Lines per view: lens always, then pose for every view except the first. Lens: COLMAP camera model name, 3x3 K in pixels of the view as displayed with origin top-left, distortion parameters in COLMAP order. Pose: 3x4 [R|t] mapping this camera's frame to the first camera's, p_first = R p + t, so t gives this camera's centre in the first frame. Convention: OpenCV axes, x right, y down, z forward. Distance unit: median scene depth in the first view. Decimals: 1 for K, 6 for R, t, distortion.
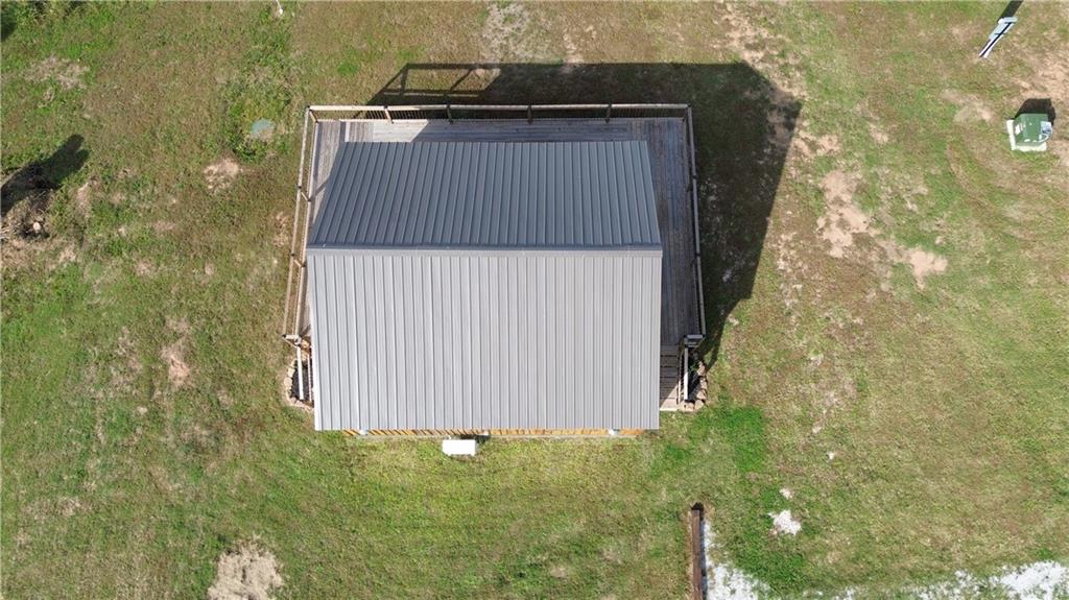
lens RADIAL K [[758.0, 0, 534.5], [0, 758.0, 300.0], [0, 0, 1]] dist [0.055531, -0.045644]
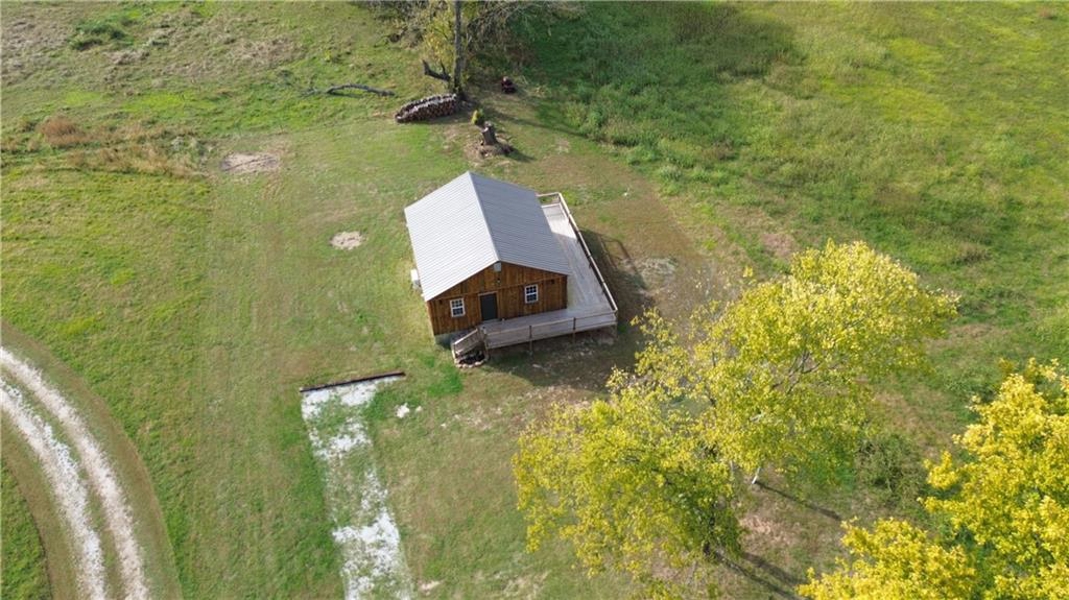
lens RADIAL K [[746.5, 0, 534.5], [0, 746.5, 300.0], [0, 0, 1]] dist [0.068942, -0.055916]
pose [[0.252686, 0.663388, -0.704320, 1.326713], [-0.921538, 0.386821, 0.033725, -0.141047], [0.294818, 0.640536, 0.709081, -0.295344]]
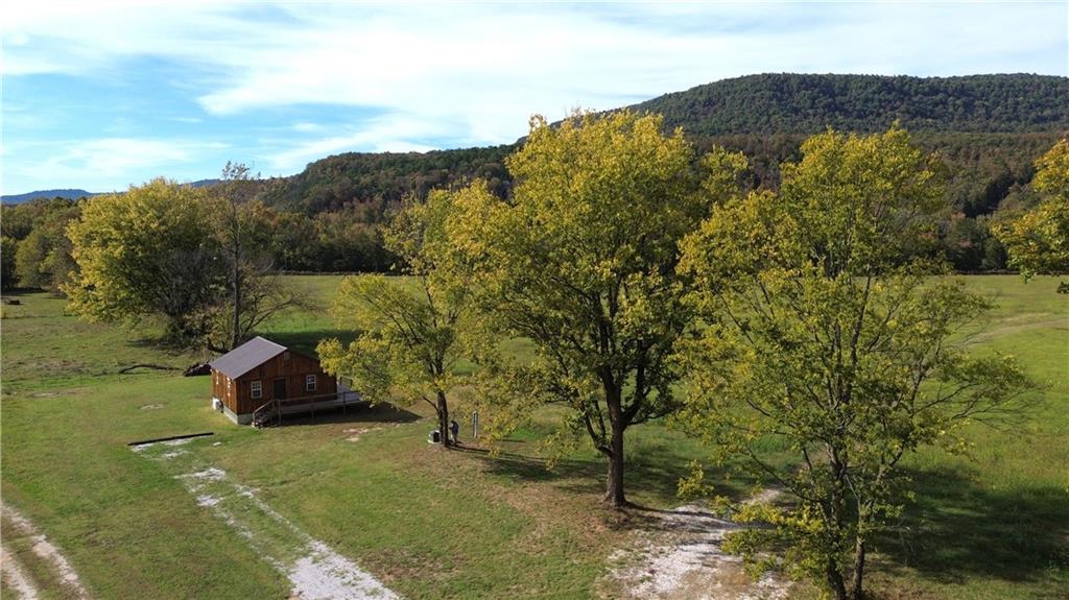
lens RADIAL K [[758.0, 0, 534.5], [0, 758.0, 300.0], [0, 0, 1]] dist [0.055531, -0.045644]
pose [[0.568756, 0.085234, -0.818078, 2.540521], [-0.786678, 0.346727, -0.510801, 0.519071], [0.240113, 0.934085, 0.264255, 0.162260]]
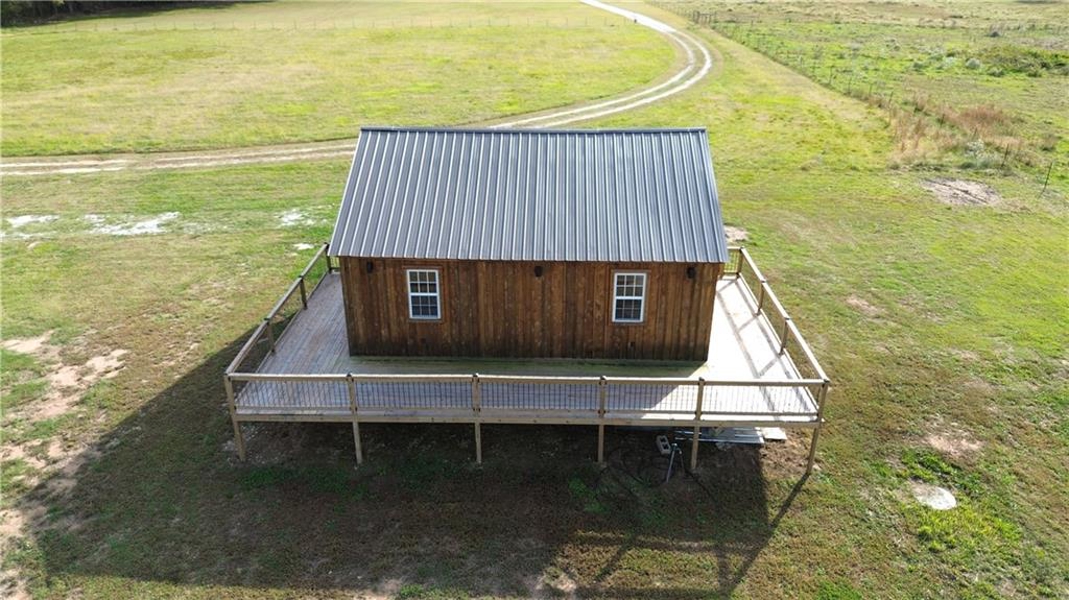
lens RADIAL K [[758.0, 0, 534.5], [0, 758.0, 300.0], [0, 0, 1]] dist [0.055531, -0.045644]
pose [[-0.999670, 0.011229, 0.023094, -0.071204], [0.021488, -0.126633, 0.991717, -0.858590], [0.014061, 0.991886, 0.126350, 0.838819]]
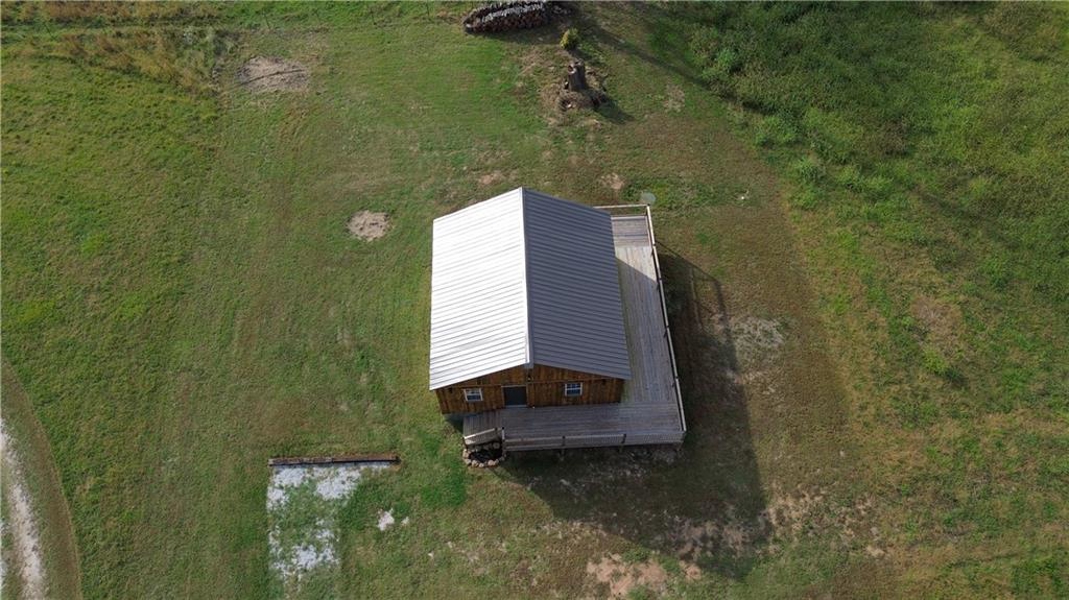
lens RADIAL K [[758.0, 0, 534.5], [0, 758.0, 300.0], [0, 0, 1]] dist [0.055531, -0.045644]
pose [[0.054529, 0.854638, -0.516354, 0.653980], [-0.950534, 0.202799, 0.235281, -0.353032], [0.305796, 0.477982, 0.823421, -0.258179]]
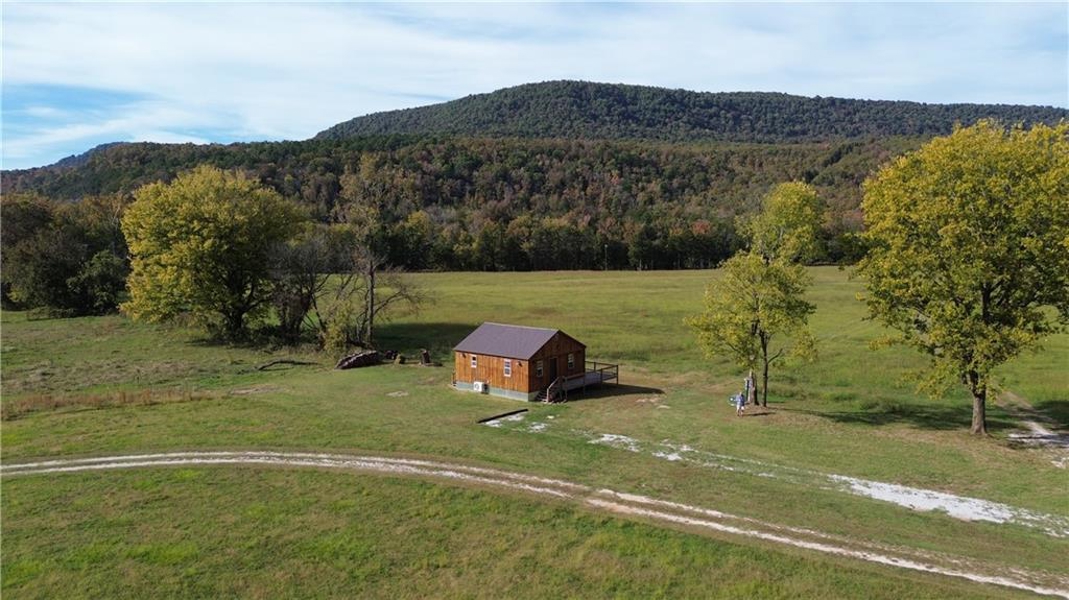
lens RADIAL K [[758.0, 0, 534.5], [0, 758.0, 300.0], [0, 0, 1]] dist [0.055531, -0.045644]
pose [[0.765232, 0.069527, -0.639989, 1.706959], [-0.616612, 0.364791, -0.697651, 1.768272], [0.184956, 0.928490, 0.322021, -0.184186]]
